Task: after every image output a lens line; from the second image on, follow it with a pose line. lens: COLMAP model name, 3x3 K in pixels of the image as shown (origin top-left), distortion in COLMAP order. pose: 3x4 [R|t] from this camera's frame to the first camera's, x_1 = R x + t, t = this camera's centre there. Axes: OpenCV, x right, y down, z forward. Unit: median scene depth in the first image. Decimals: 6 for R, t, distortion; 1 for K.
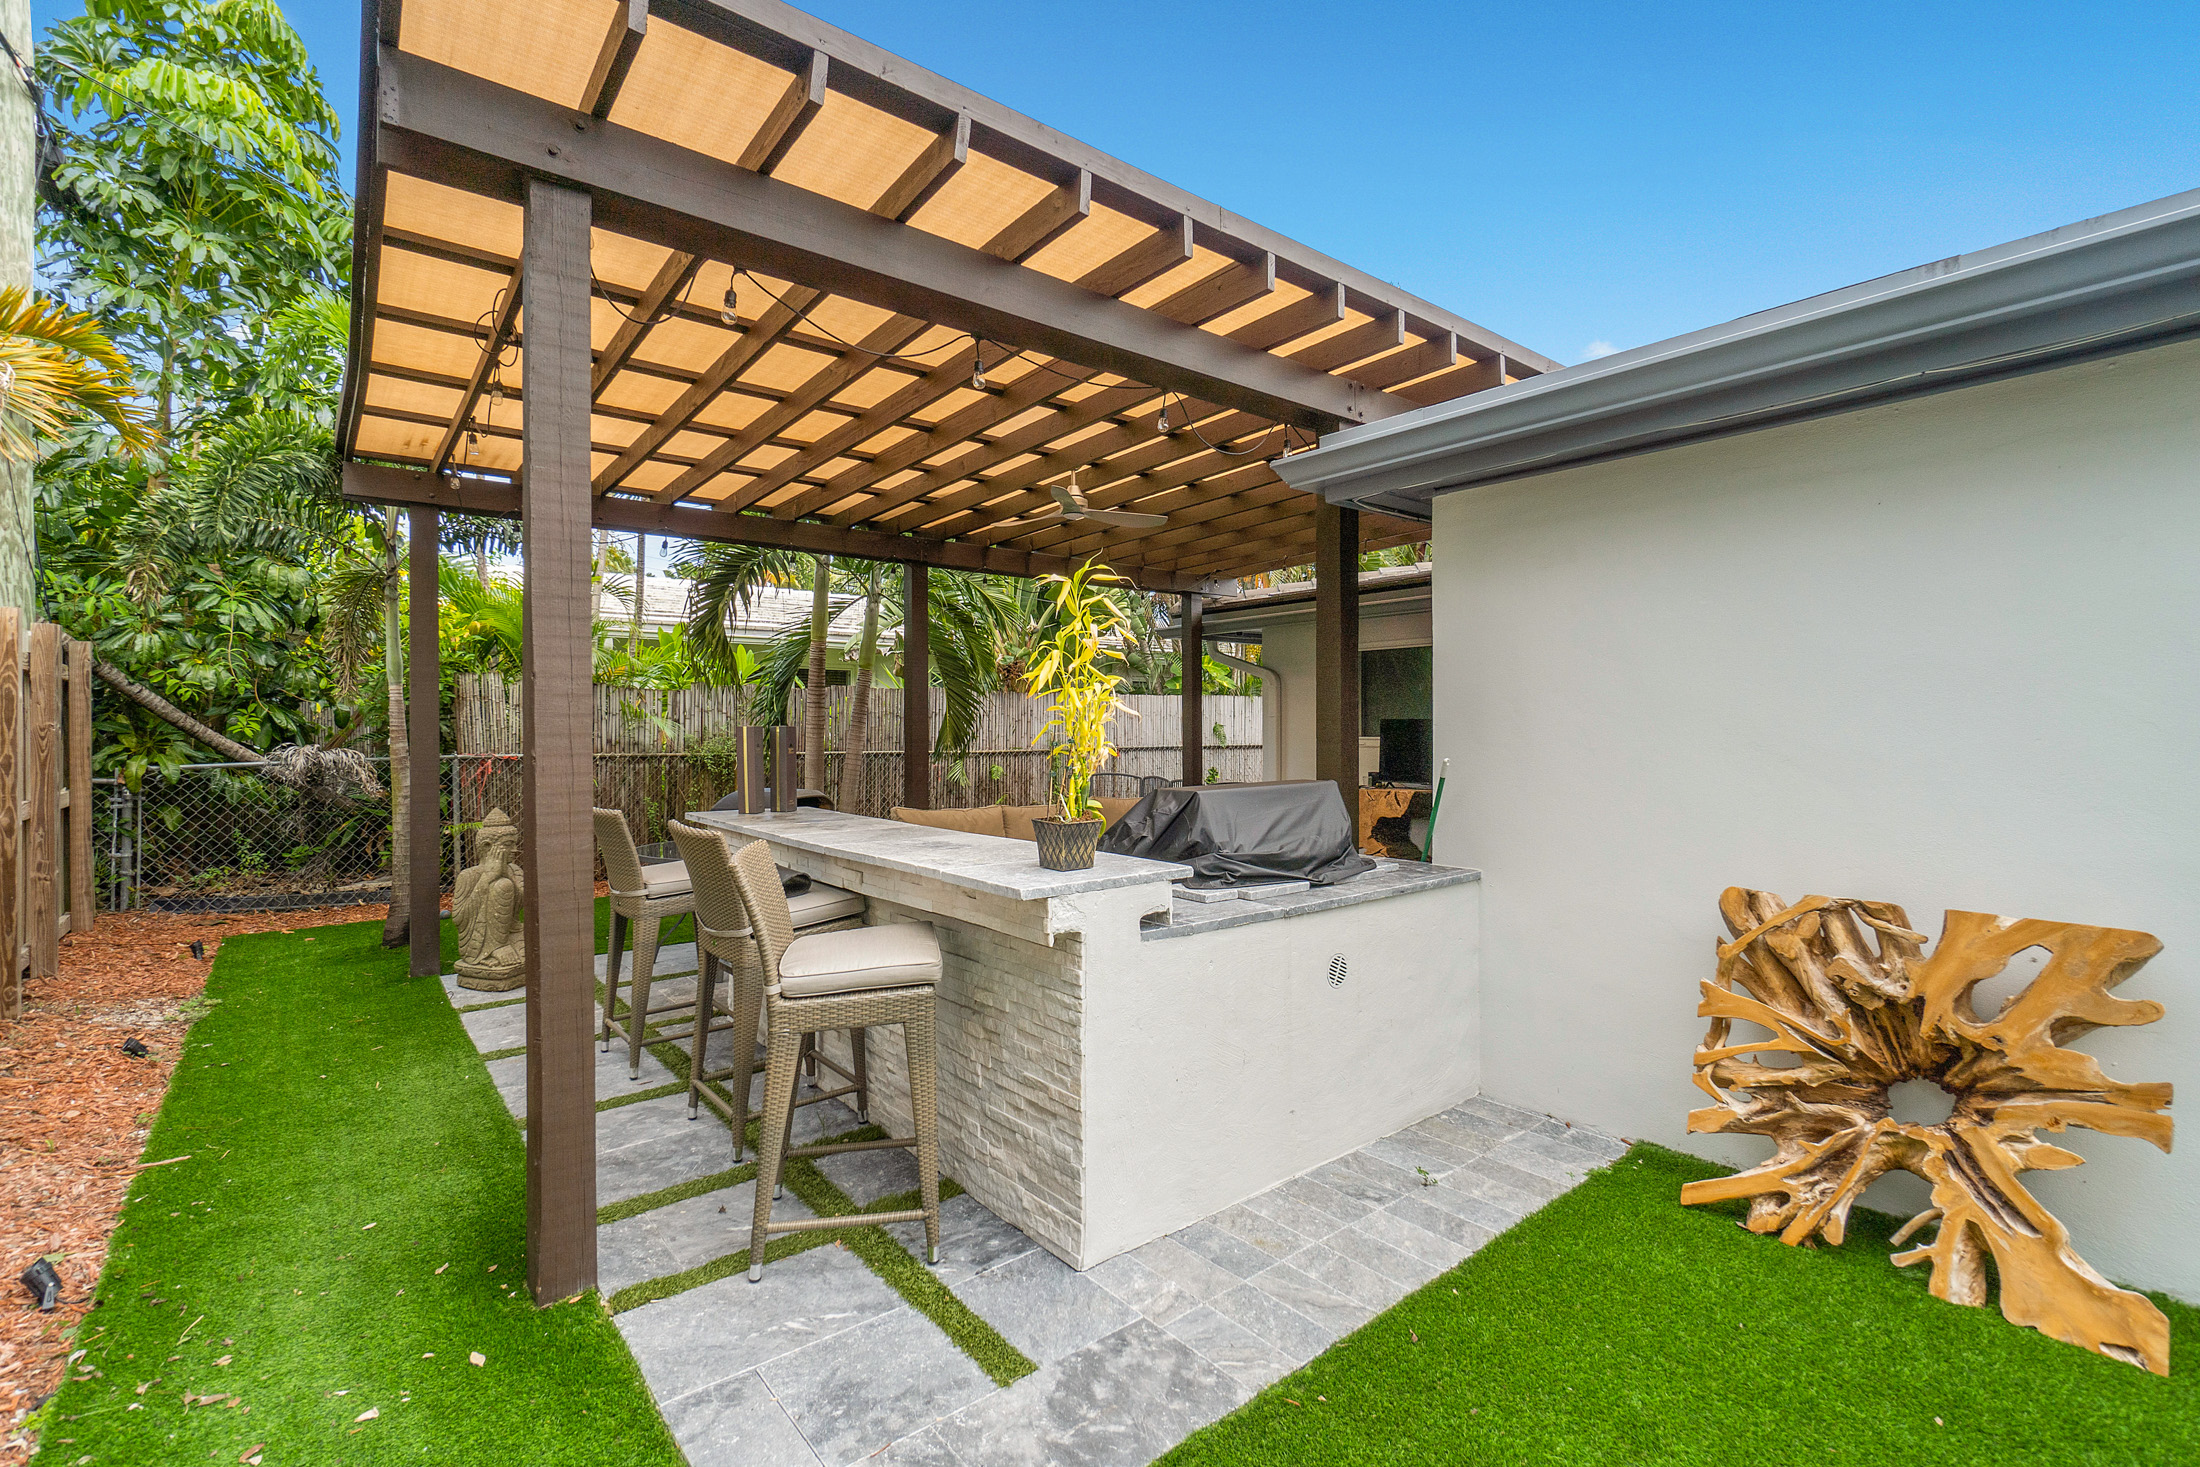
lens RADIAL K [[1009.2, 0, 1112.2], [0, 1009.2, 740.2], [0, 0, 1]] dist [-0.001900, 0.000982]
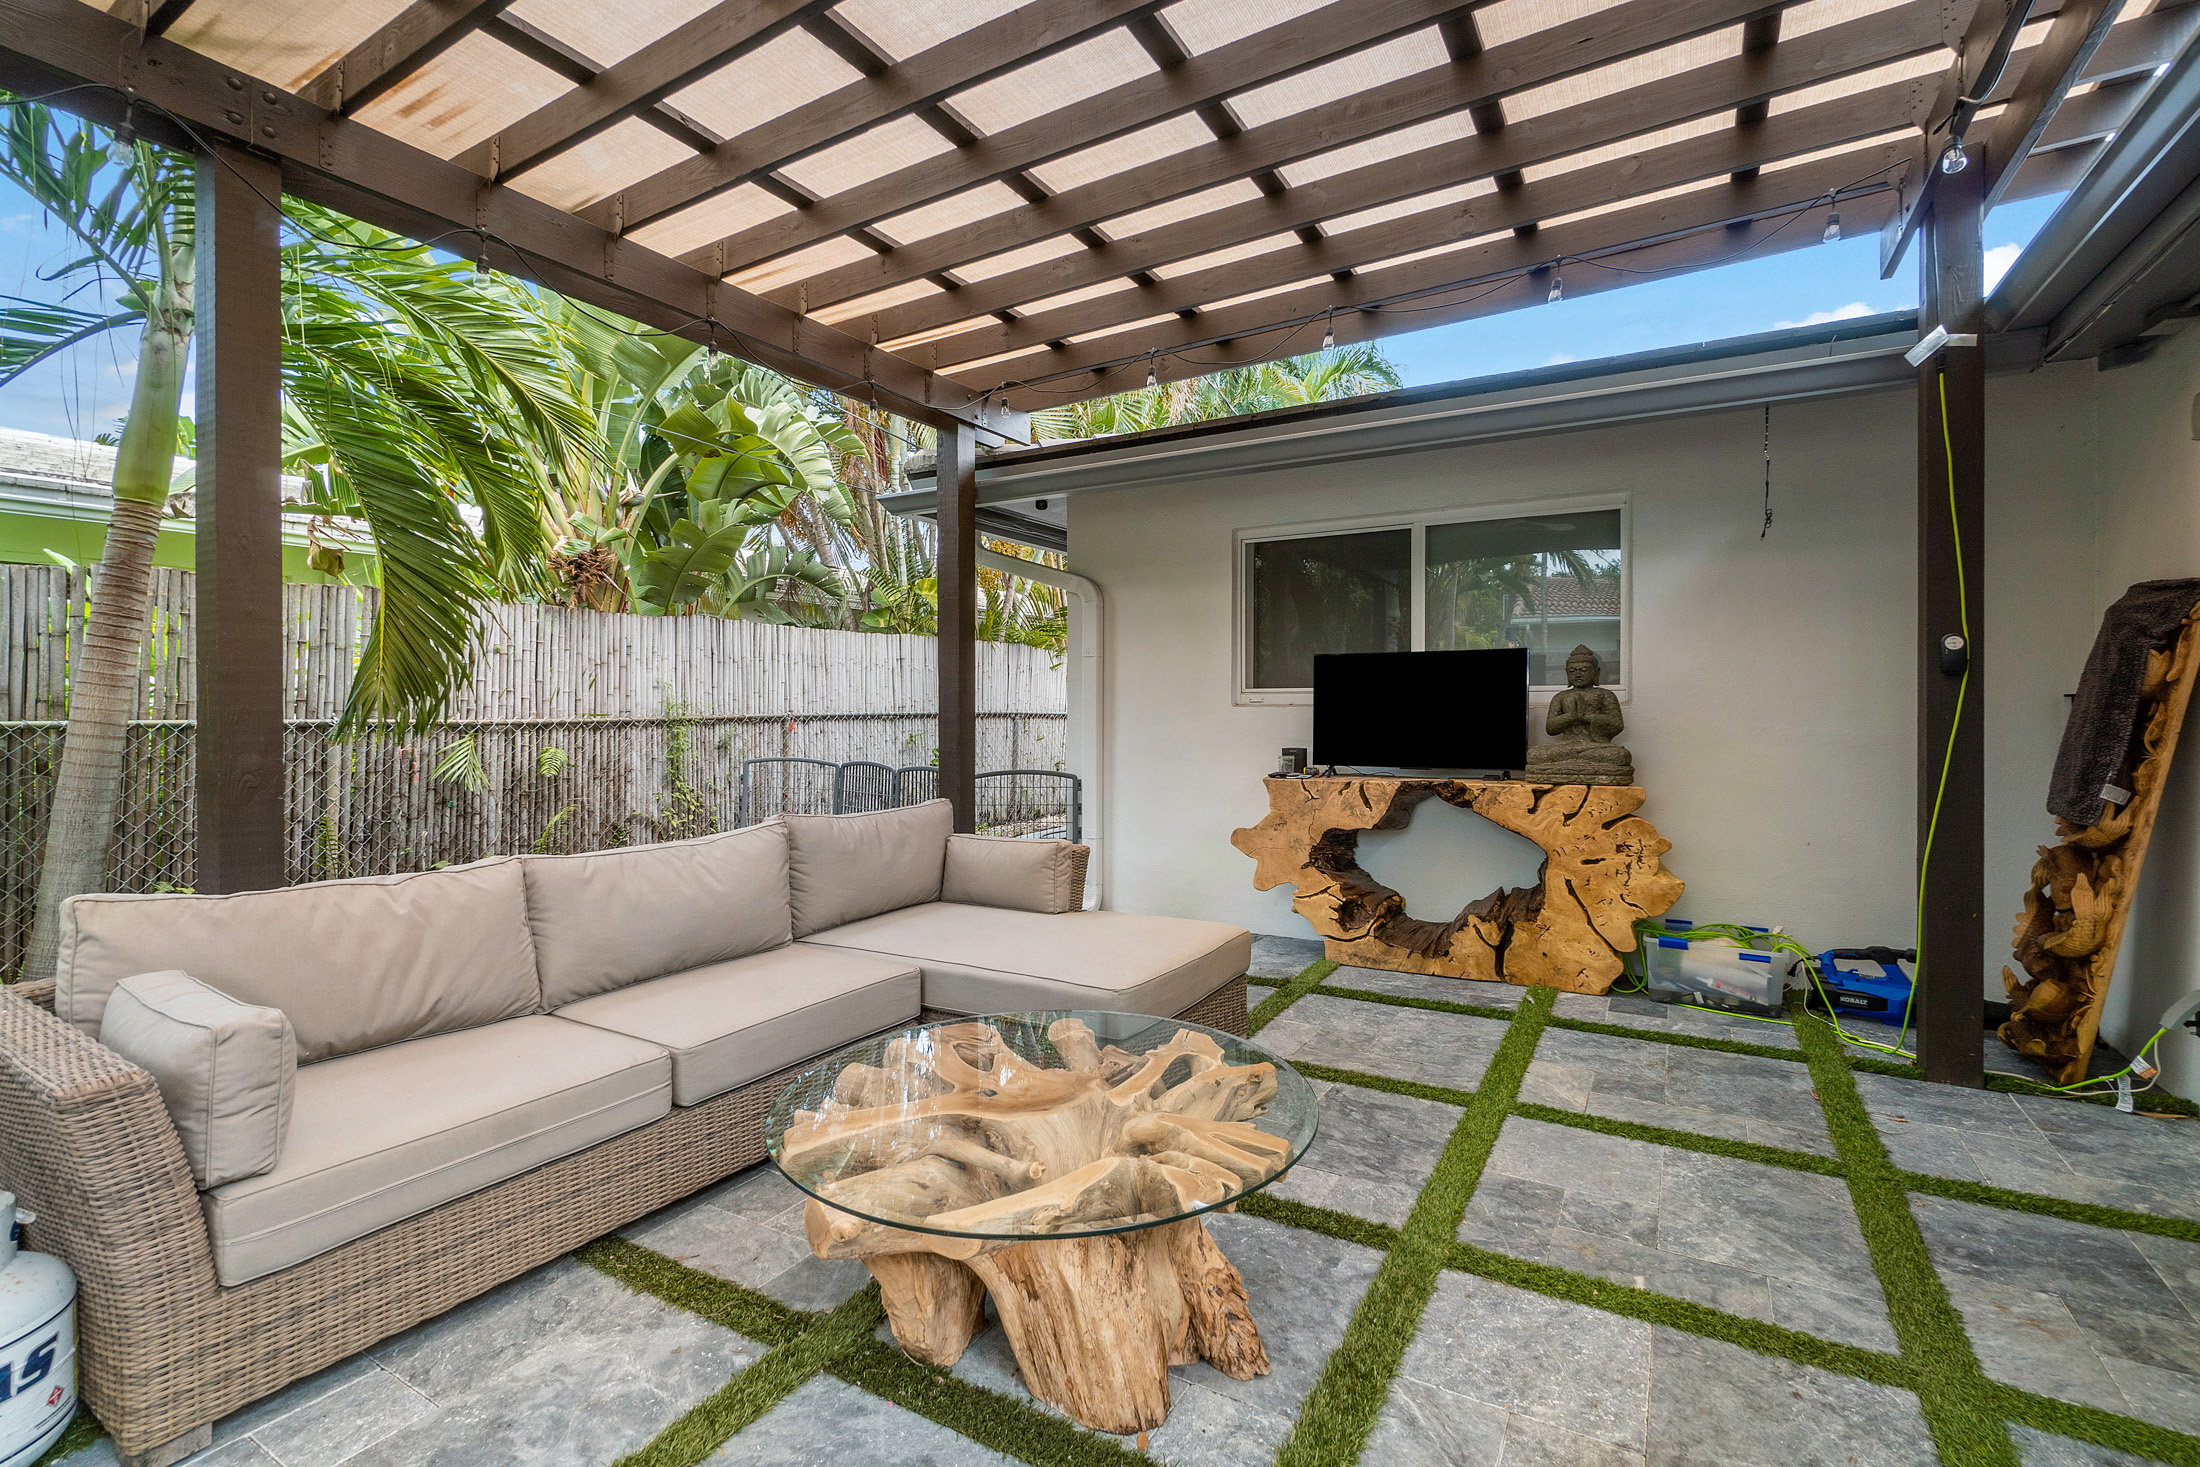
lens RADIAL K [[1009.2, 0, 1138.4], [0, 1009.2, 711.0], [0, 0, 1]] dist [-0.001900, 0.000982]
pose [[0.930590, -0.000979, 0.366061, -0.024491], [0.003692, 0.999971, -0.006712, 0.010549], [-0.366043, 0.007598, 0.930567, 0.406575]]
